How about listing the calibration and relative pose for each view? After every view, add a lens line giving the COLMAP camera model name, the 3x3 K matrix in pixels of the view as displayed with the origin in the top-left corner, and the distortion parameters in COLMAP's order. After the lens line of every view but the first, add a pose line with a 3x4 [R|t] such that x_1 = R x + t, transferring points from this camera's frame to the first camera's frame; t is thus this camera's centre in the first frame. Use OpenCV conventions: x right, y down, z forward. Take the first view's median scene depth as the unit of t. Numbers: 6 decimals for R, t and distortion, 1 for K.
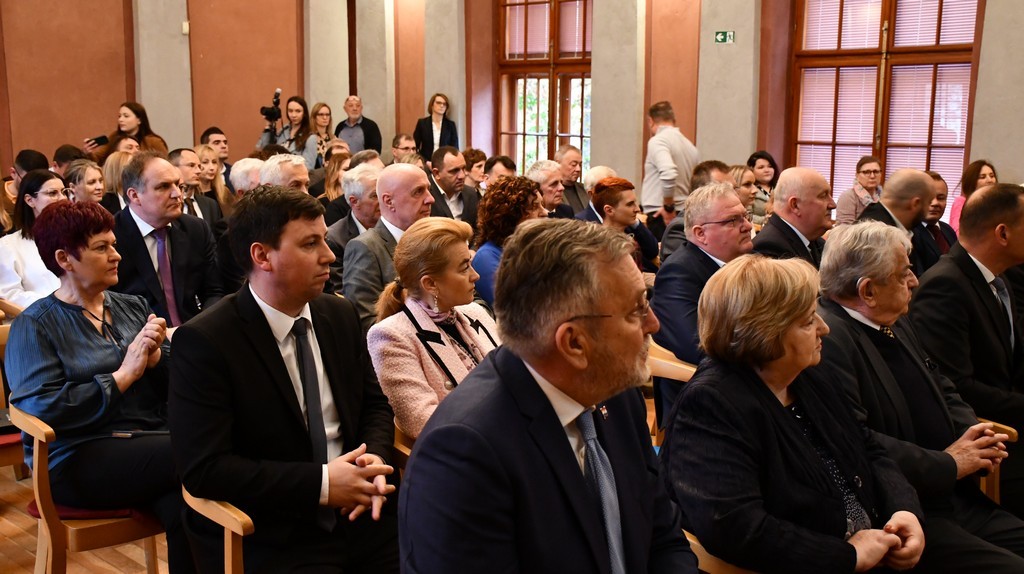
lens RADIAL K [[1121.1, 0, 511.2], [0, 1121.1, 253.9], [0, 0, 1]] dist [0.096044, 0.000000]
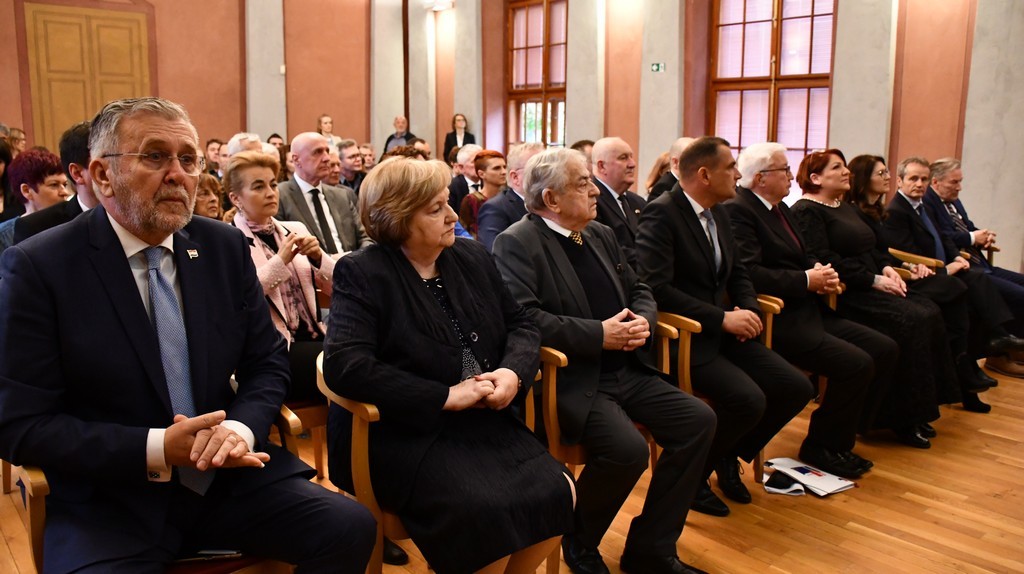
lens RADIAL K [[814.1, 0, 507.0], [0, 814.1, 282.1], [0, 0, 1]] dist [-0.082729, 0.033879]
pose [[0.995573, 0.014152, -0.092920, 0.131436], [-0.010307, 0.999076, 0.041727, 0.031033], [0.093425, -0.040585, 0.994799, 0.024117]]
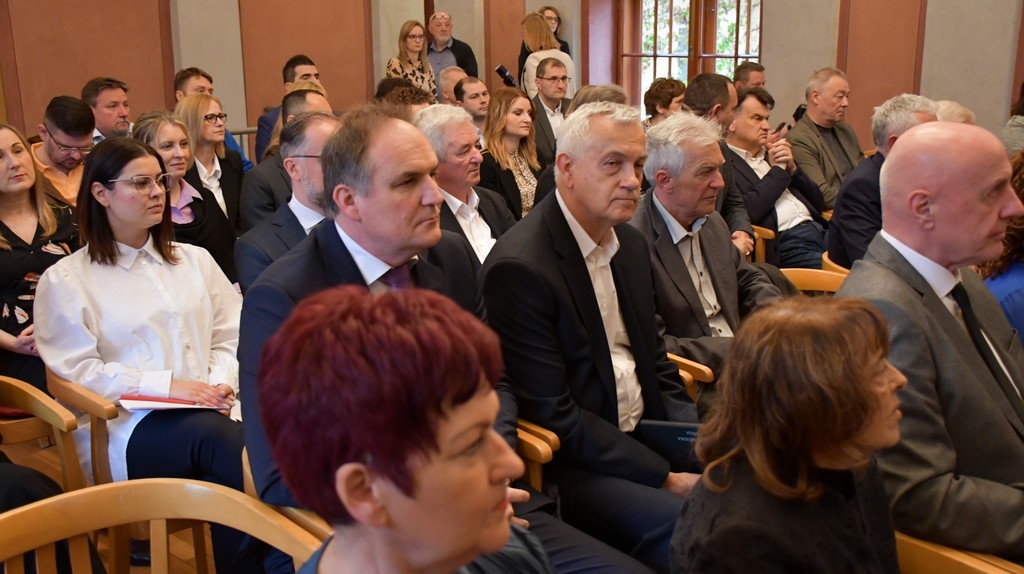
lens RADIAL K [[1115.9, 0, 514.9], [0, 1115.9, 287.6], [0, 0, 1]] dist [0.023220, 0.000000]
pose [[0.999668, -0.024761, 0.007136, -0.152075], [0.023961, 0.995075, 0.096185, -0.033533], [-0.009482, -0.095982, 0.995338, 0.304251]]
